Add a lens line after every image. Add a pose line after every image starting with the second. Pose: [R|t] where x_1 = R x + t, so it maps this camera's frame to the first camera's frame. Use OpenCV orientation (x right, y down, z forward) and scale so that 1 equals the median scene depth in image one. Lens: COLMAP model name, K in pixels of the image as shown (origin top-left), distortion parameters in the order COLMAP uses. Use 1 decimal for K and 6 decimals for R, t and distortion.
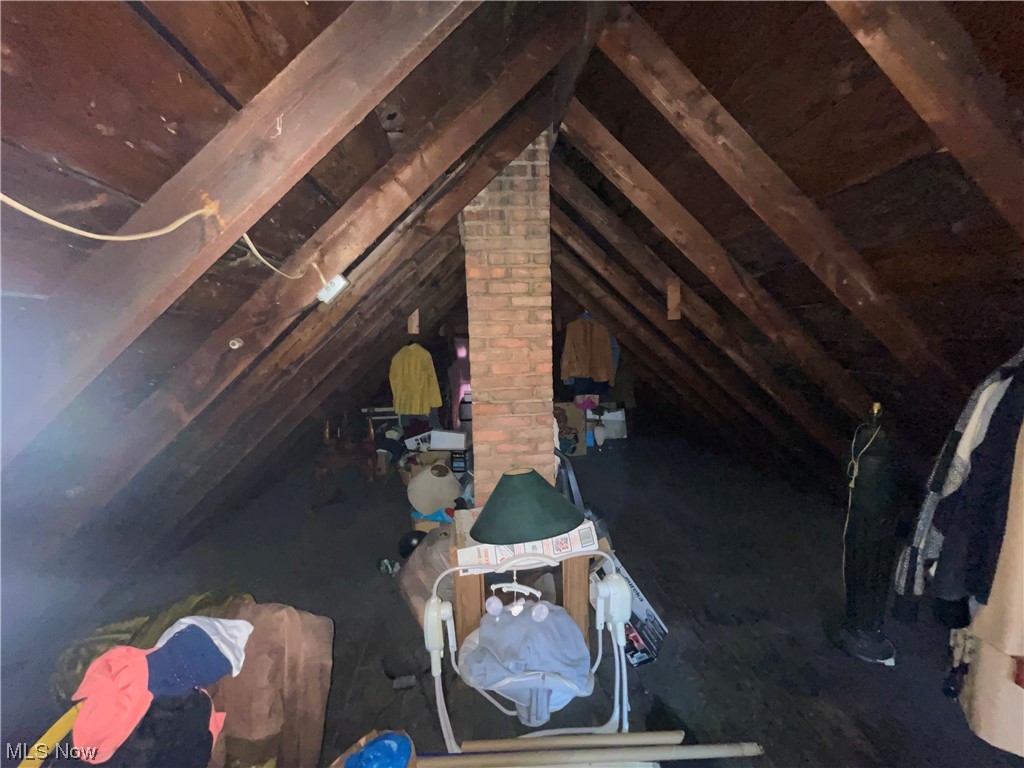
lens RADIAL K [[419.3, 0, 510.2], [0, 419.3, 388.5], [0, 0, 1]] dist [-0.021461, 0.009495]
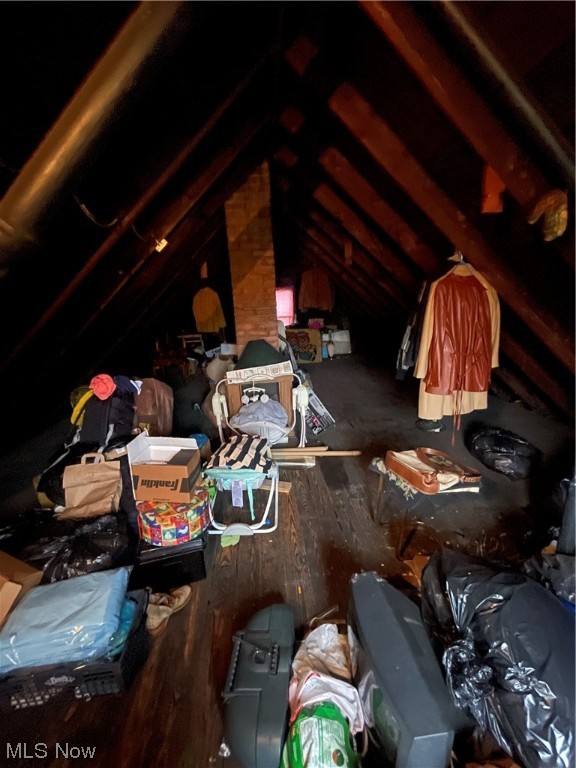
lens RADIAL K [[314.5, 0, 288.0], [0, 314.5, 384.0], [0, 0, 1]] dist [-0.021461, 0.009495]
pose [[0.999834, -0.018175, -0.001368, 0.158575], [0.018170, 0.988125, 0.152576, 0.165516], [-0.001422, -0.152576, 0.988291, -0.510535]]
